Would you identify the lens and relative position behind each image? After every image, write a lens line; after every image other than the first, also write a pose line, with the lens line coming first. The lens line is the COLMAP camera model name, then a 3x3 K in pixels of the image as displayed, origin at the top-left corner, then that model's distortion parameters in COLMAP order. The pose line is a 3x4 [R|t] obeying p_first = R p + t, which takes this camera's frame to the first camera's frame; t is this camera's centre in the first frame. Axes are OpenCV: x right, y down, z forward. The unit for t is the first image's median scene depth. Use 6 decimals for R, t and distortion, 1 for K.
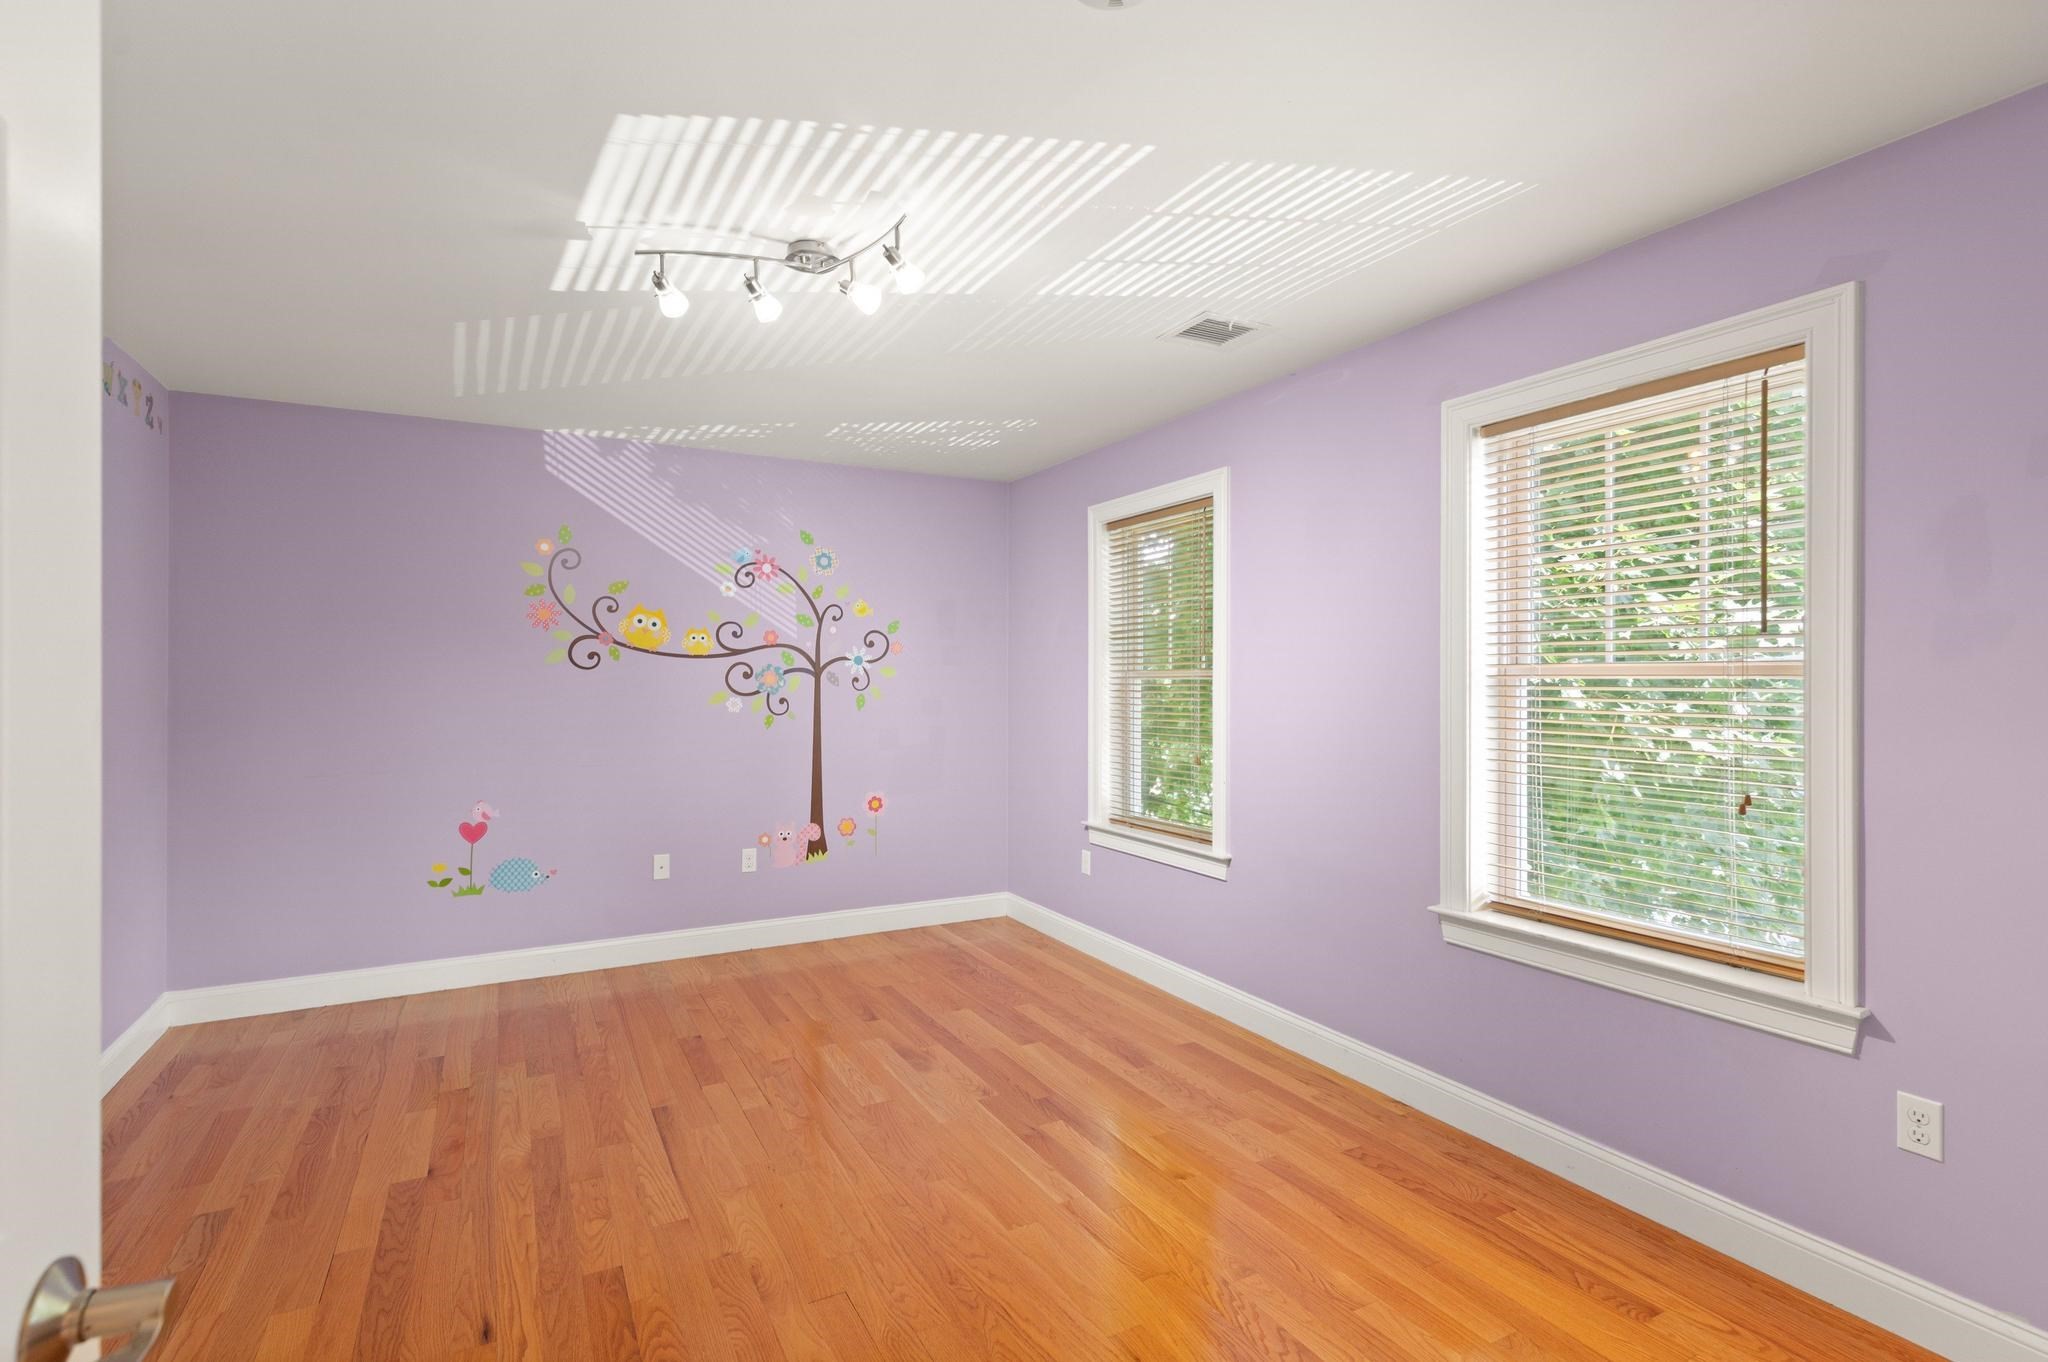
lens RADIAL K [[972.5, 0, 1025.5], [0, 972.5, 696.1], [0, 0, 1]] dist [0.024080, -0.010946]
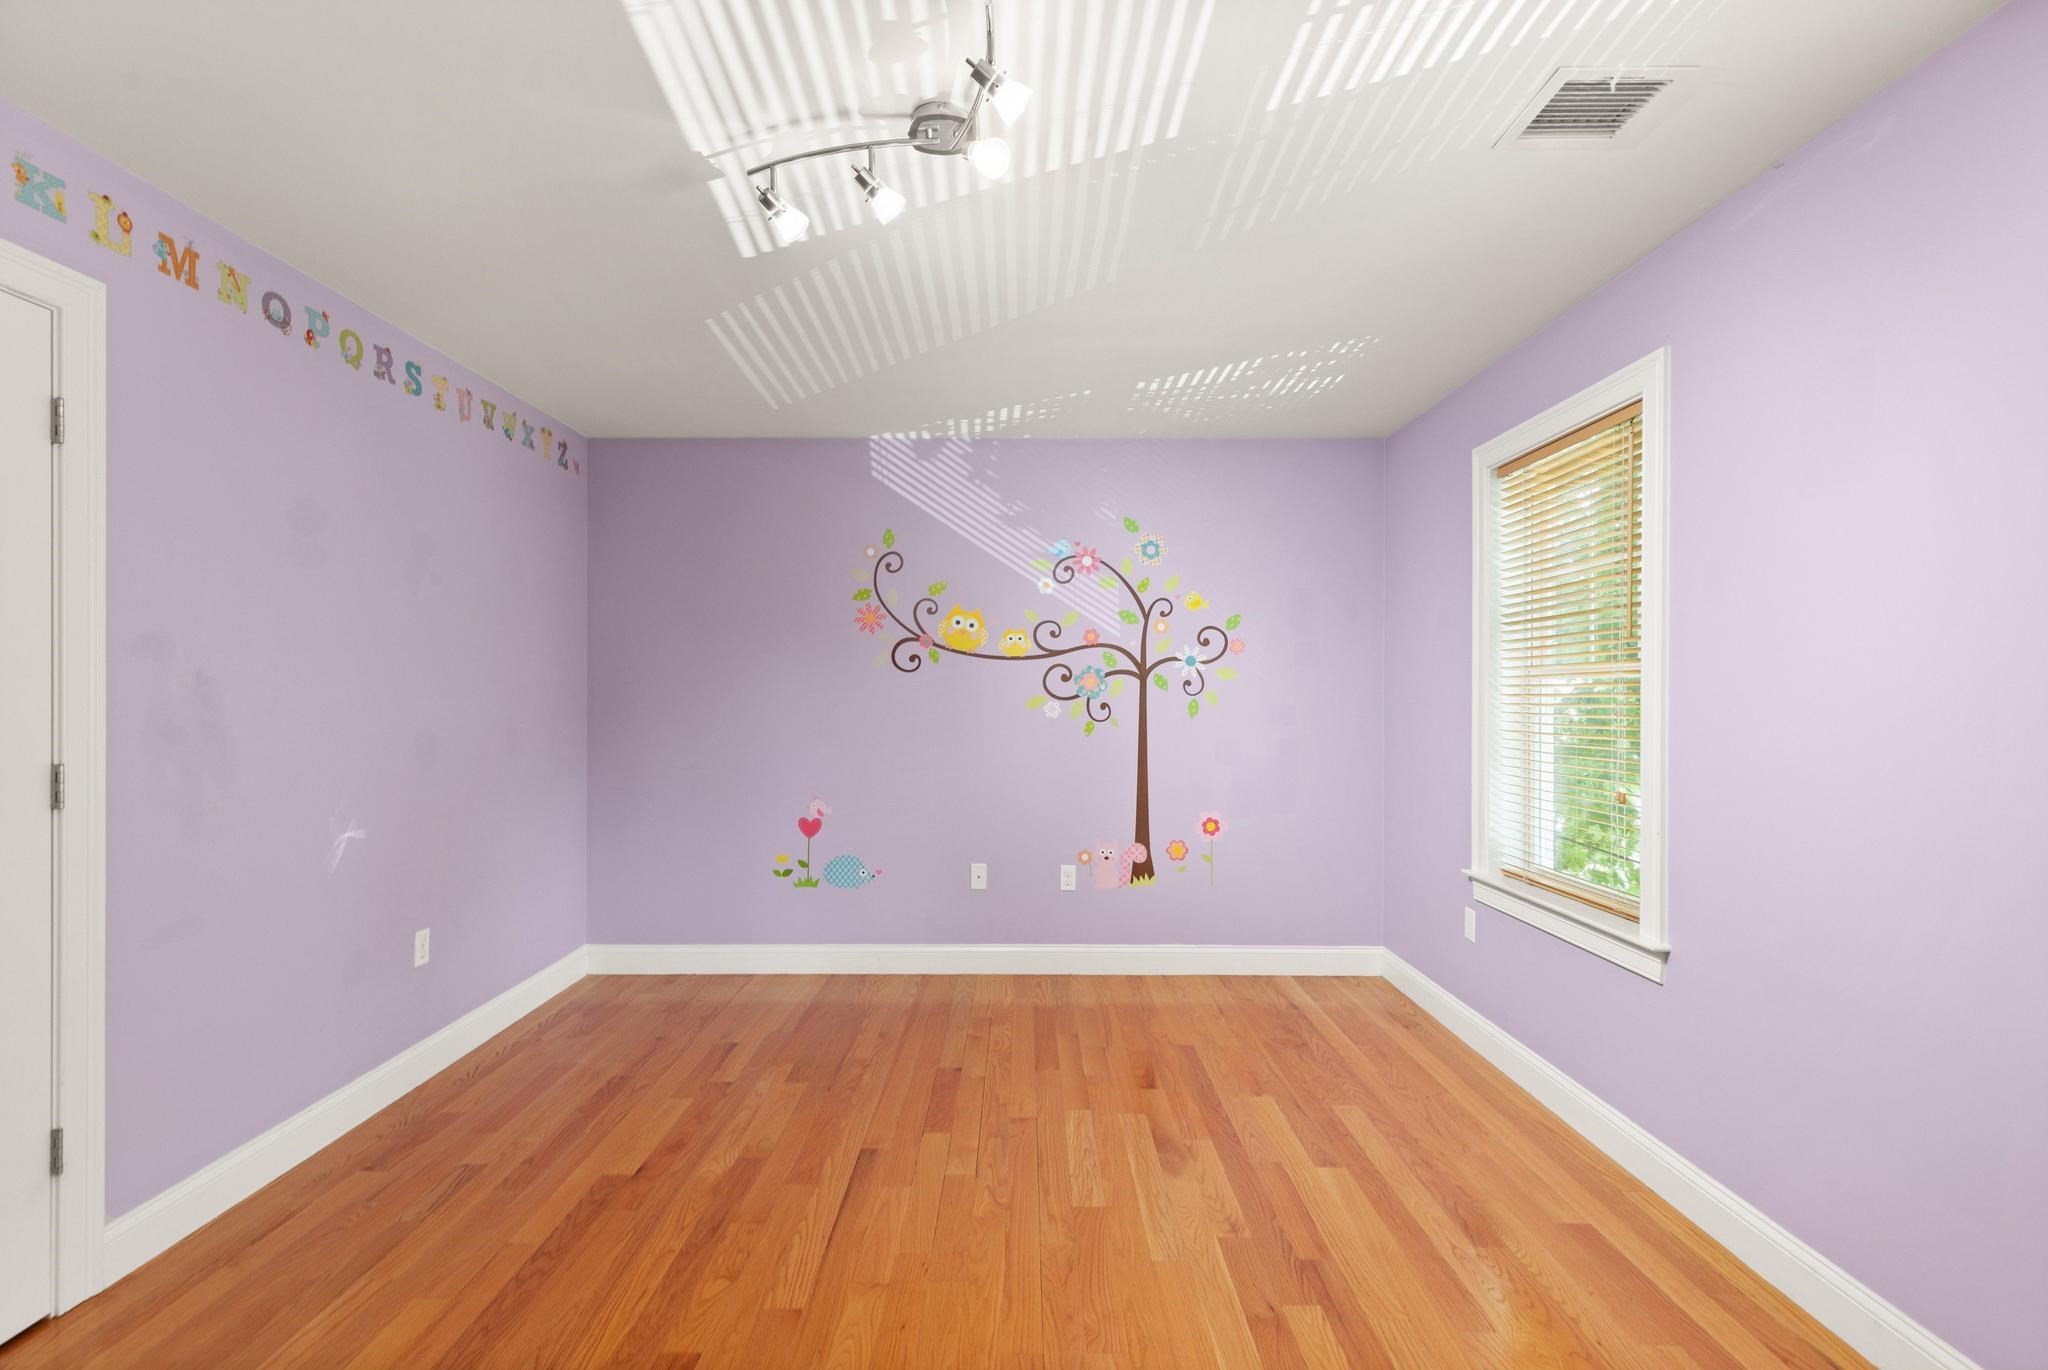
lens RADIAL K [[926.8, 0, 1052.3], [0, 926.8, 705.4], [0, 0, 1]] dist [0.012623, -0.004943]
pose [[0.879043, 0.006946, -0.476693, 0.131959], [-0.010502, 0.999933, -0.004797, 0.009658], [0.476628, 0.009223, 0.879057, 0.235728]]
